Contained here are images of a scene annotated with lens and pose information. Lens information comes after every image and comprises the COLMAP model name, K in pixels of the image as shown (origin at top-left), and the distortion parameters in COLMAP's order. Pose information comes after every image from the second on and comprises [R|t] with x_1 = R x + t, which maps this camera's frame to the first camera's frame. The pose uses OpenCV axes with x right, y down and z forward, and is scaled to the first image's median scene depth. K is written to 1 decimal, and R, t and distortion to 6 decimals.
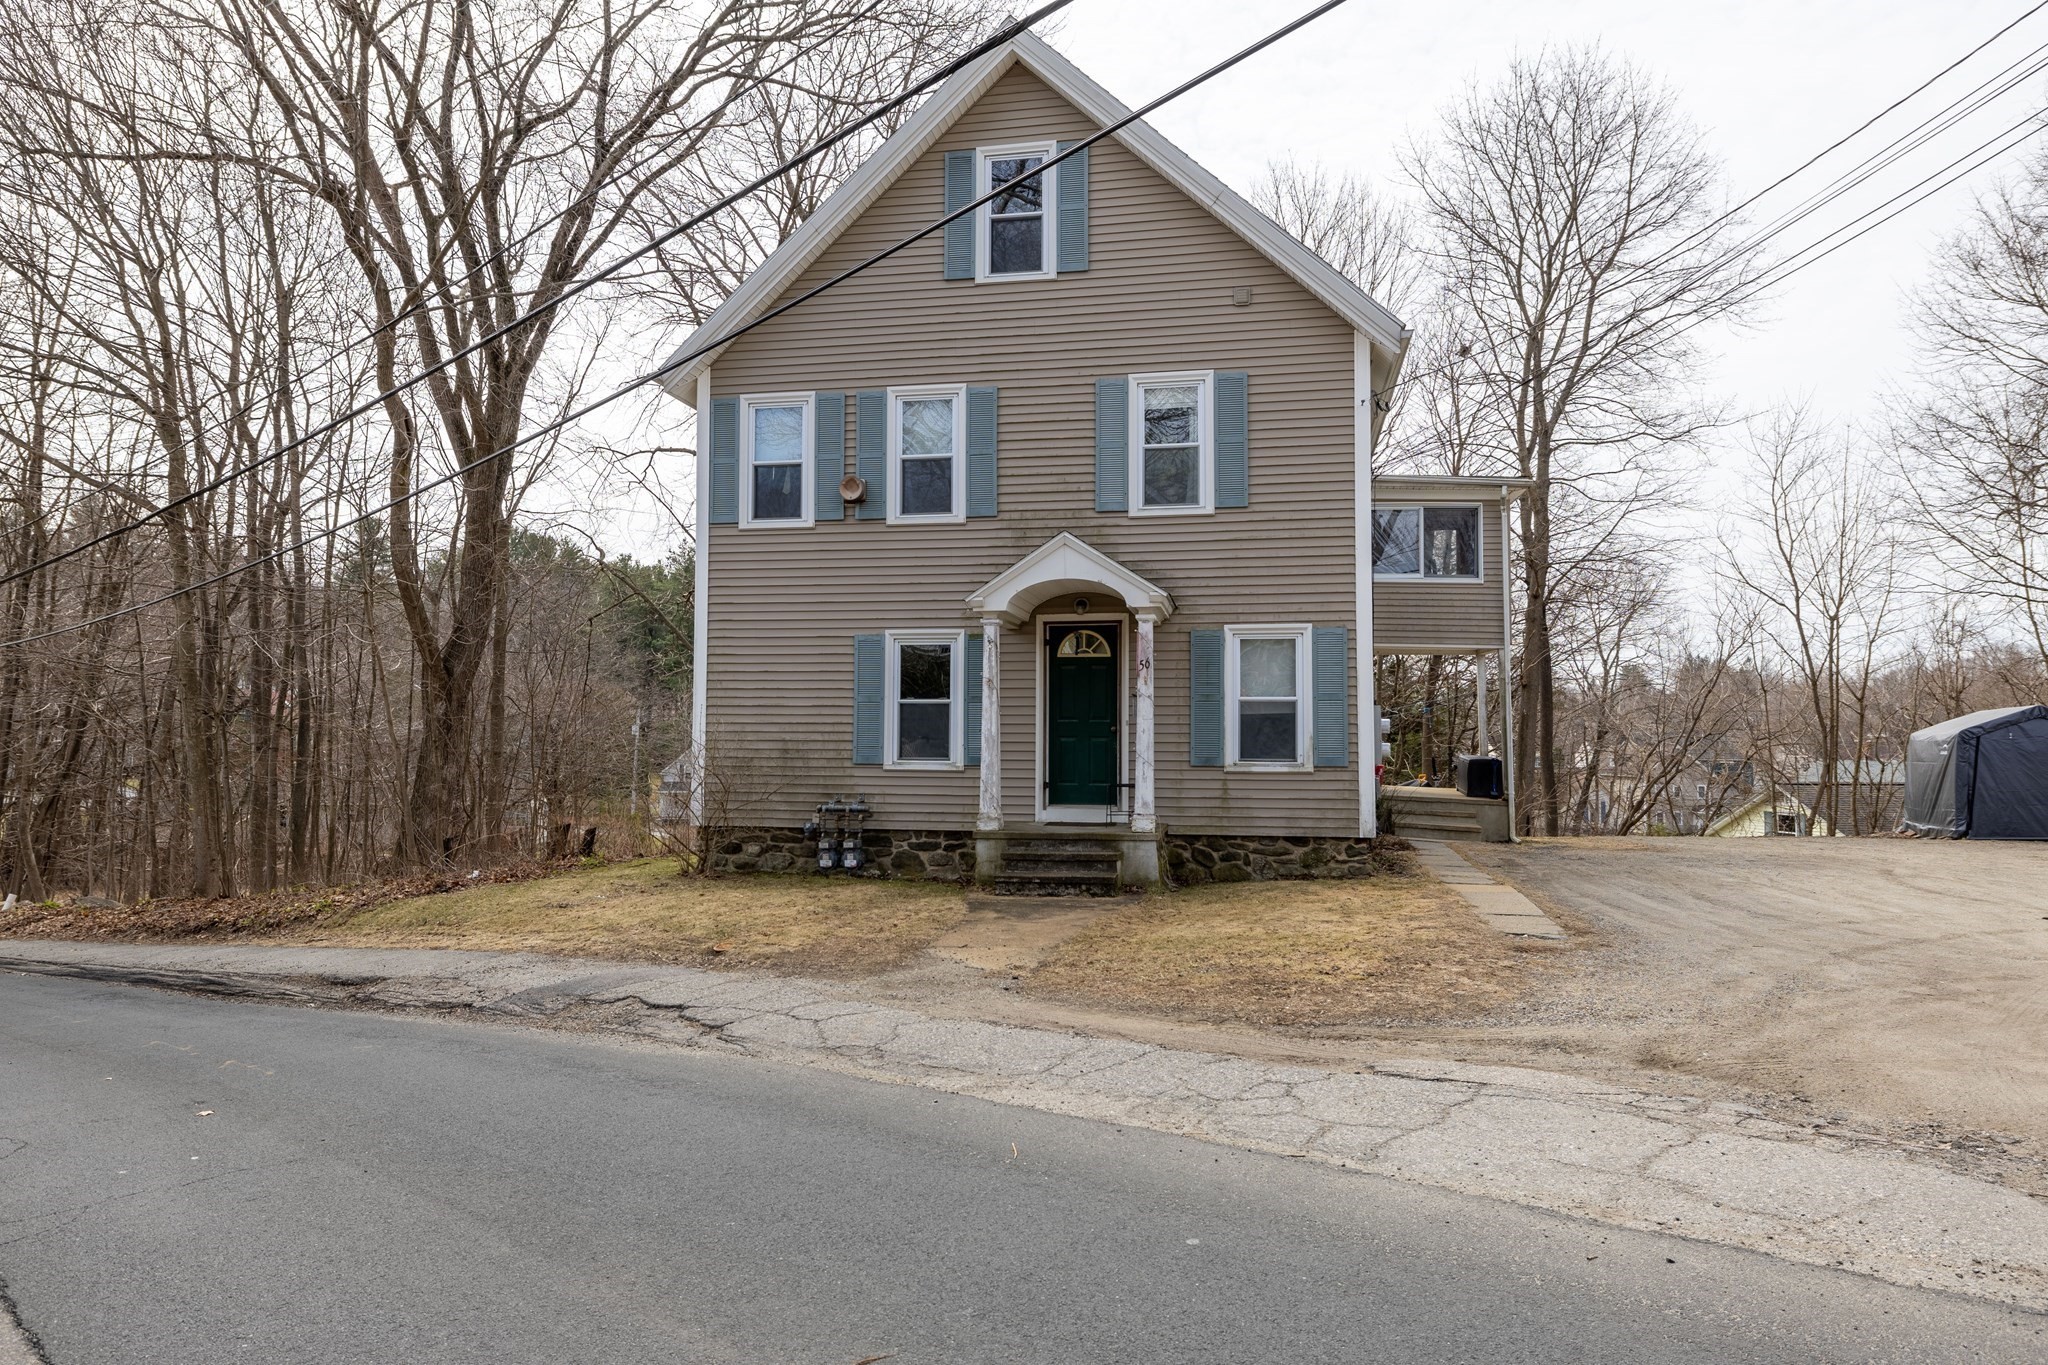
lens RADIAL K [[1286.0, 0, 1024.0], [0, 1286.0, 682.5], [0, 0, 1]] dist [0.002911, 0.000163]
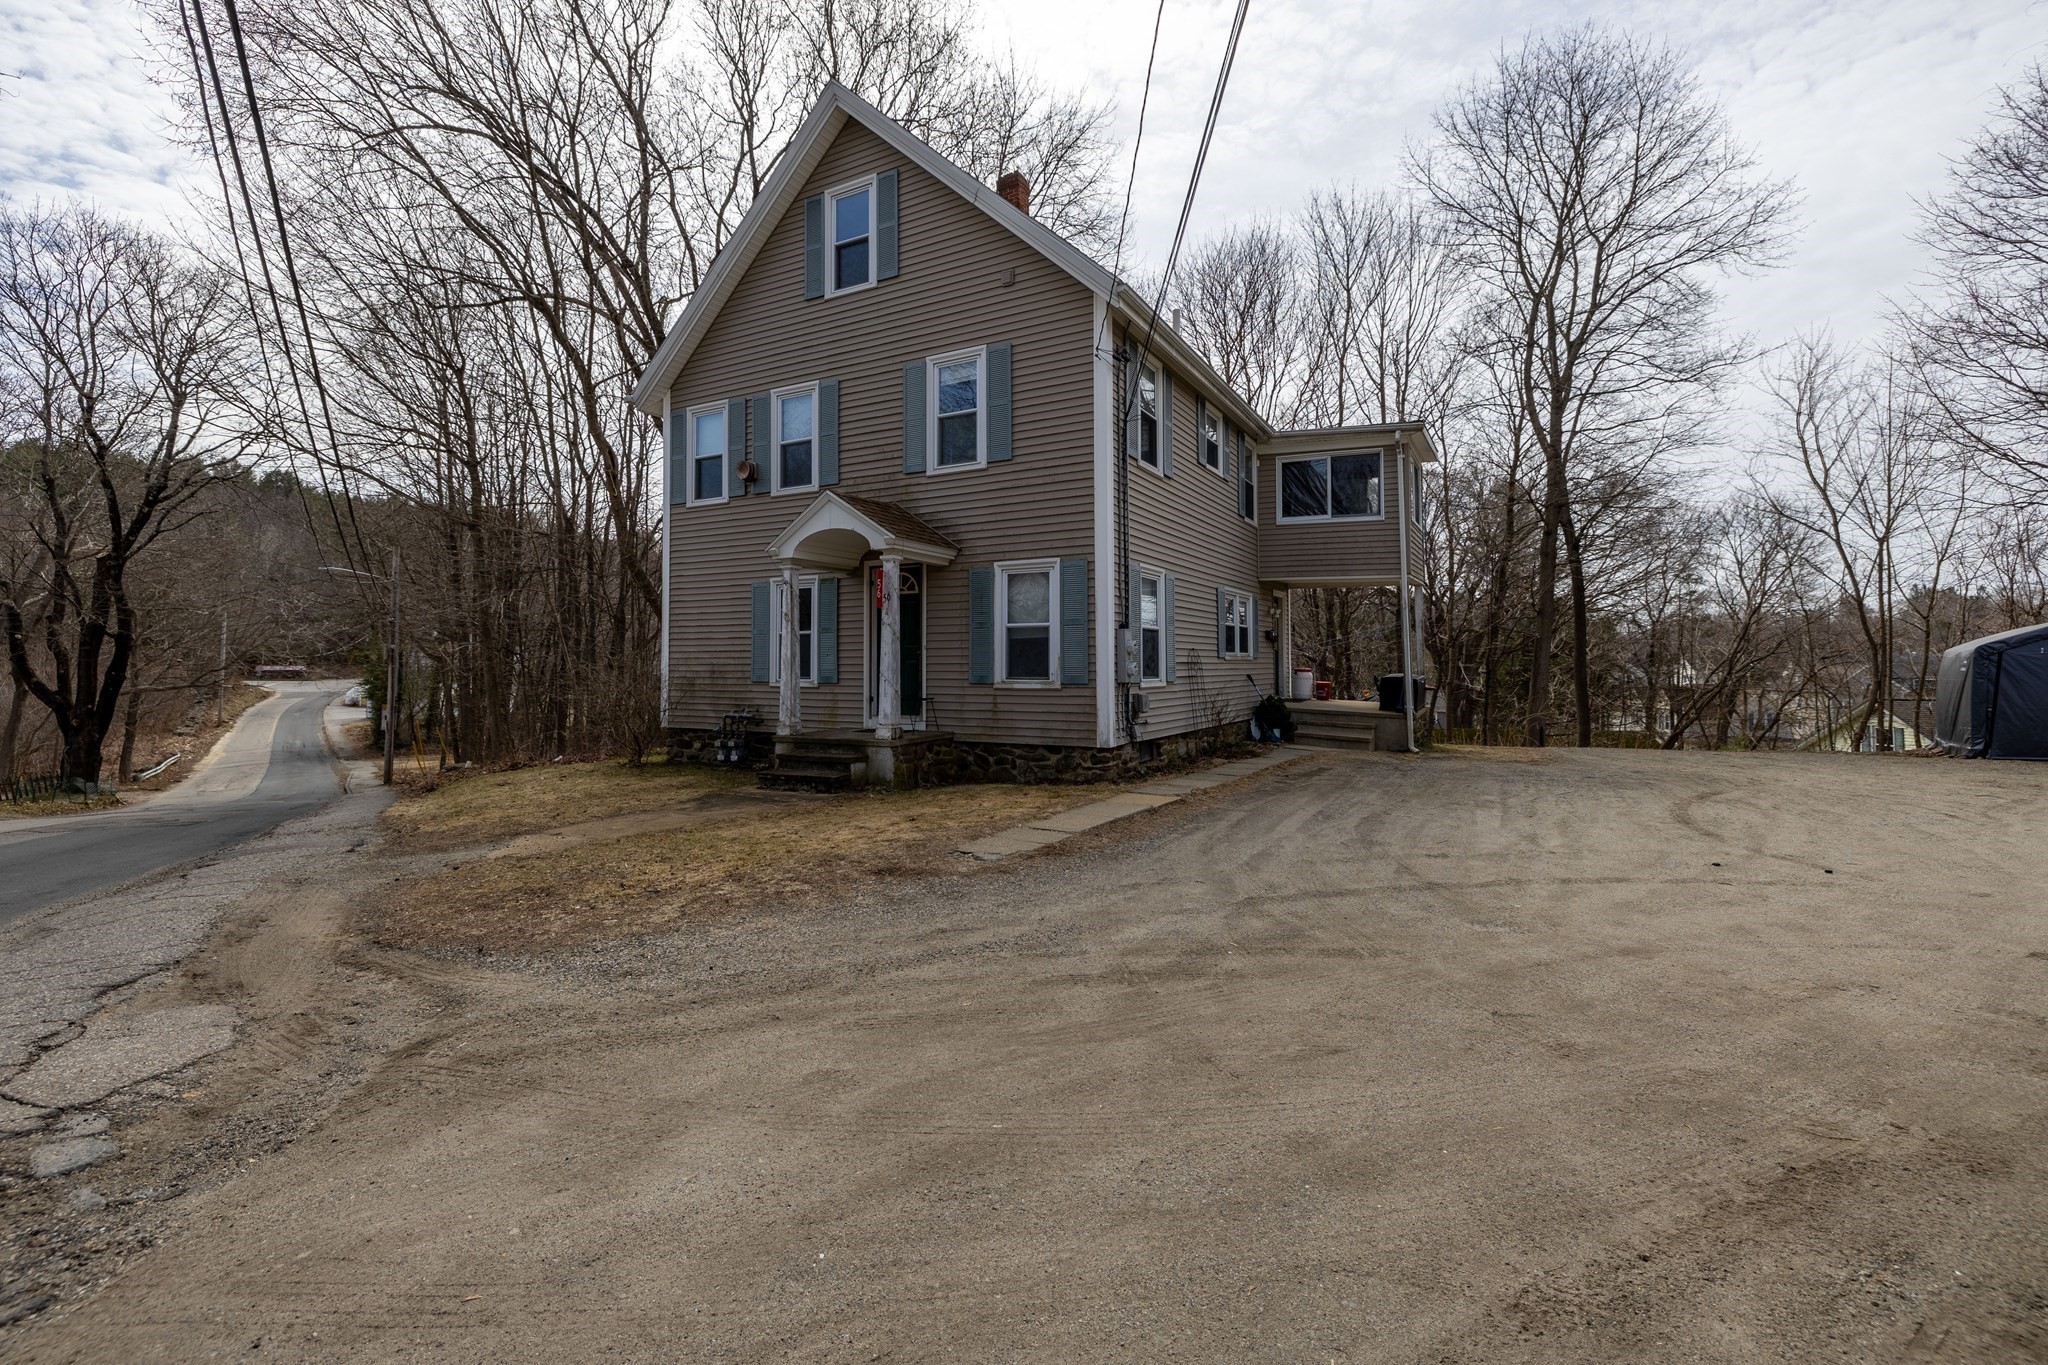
lens RADIAL K [[885.9, 0, 1020.6], [0, 885.9, 639.5], [0, 0, 1]] dist [-0.000070, -0.000021]
pose [[0.950276, -0.016079, -0.310994, 0.421371], [0.020690, 0.999719, 0.011535, 0.016019], [0.310721, -0.017396, 0.950342, 0.240097]]
